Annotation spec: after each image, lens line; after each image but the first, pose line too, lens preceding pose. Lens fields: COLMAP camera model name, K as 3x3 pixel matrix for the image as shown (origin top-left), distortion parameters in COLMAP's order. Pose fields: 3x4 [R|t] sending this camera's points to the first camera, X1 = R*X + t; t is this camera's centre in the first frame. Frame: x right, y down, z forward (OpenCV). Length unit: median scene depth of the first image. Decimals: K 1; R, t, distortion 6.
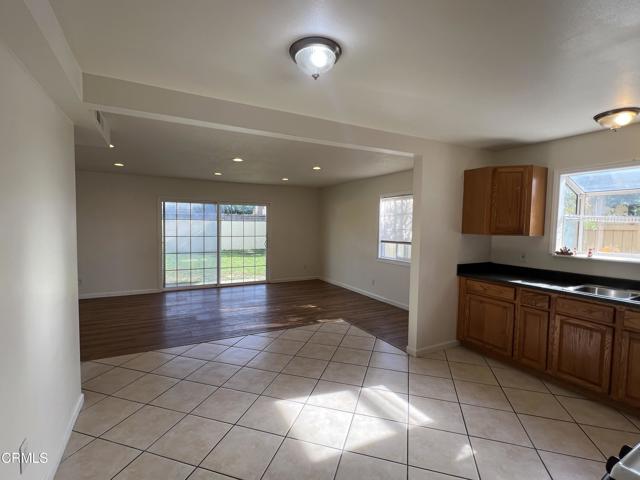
lens RADIAL K [[301.3, 0, 318.5], [0, 301.3, 240.8], [0, 0, 1]] dist [0.004156, 0.000873]
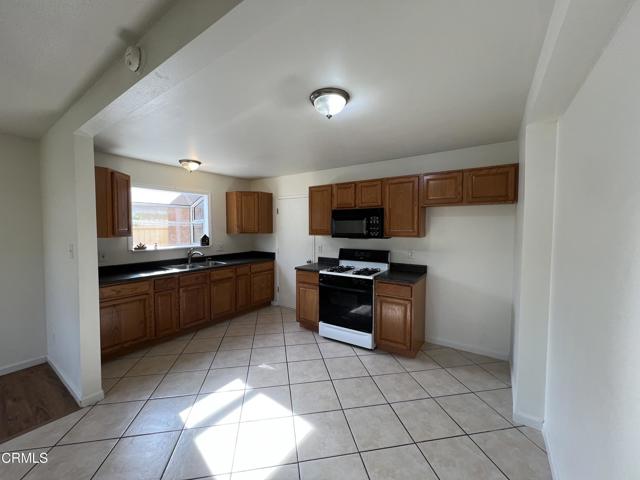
lens RADIAL K [[255.3, 0, 318.8], [0, 255.3, 236.2], [0, 0, 1]] dist [0.003713, 0.000100]
pose [[-0.450000, -0.046203, 0.891832, -0.319515], [0.044404, 0.996268, 0.074019, -0.036058], [-0.891924, 0.072910, -0.446269, 0.494962]]
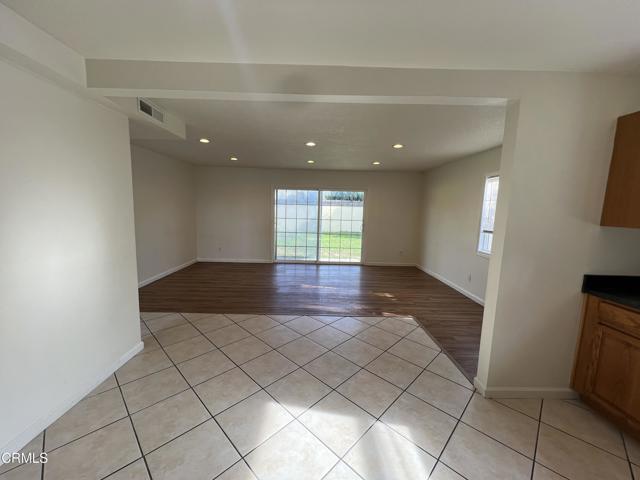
lens RADIAL K [[255.3, 0, 320.0], [0, 255.3, 240.0], [0, 0, 1]] dist [0.003713, 0.000100]
pose [[0.888172, 0.067043, -0.454594, 0.147674], [-0.039654, 0.996791, 0.069532, -0.005727], [0.457797, -0.043730, 0.887981, 0.197579]]
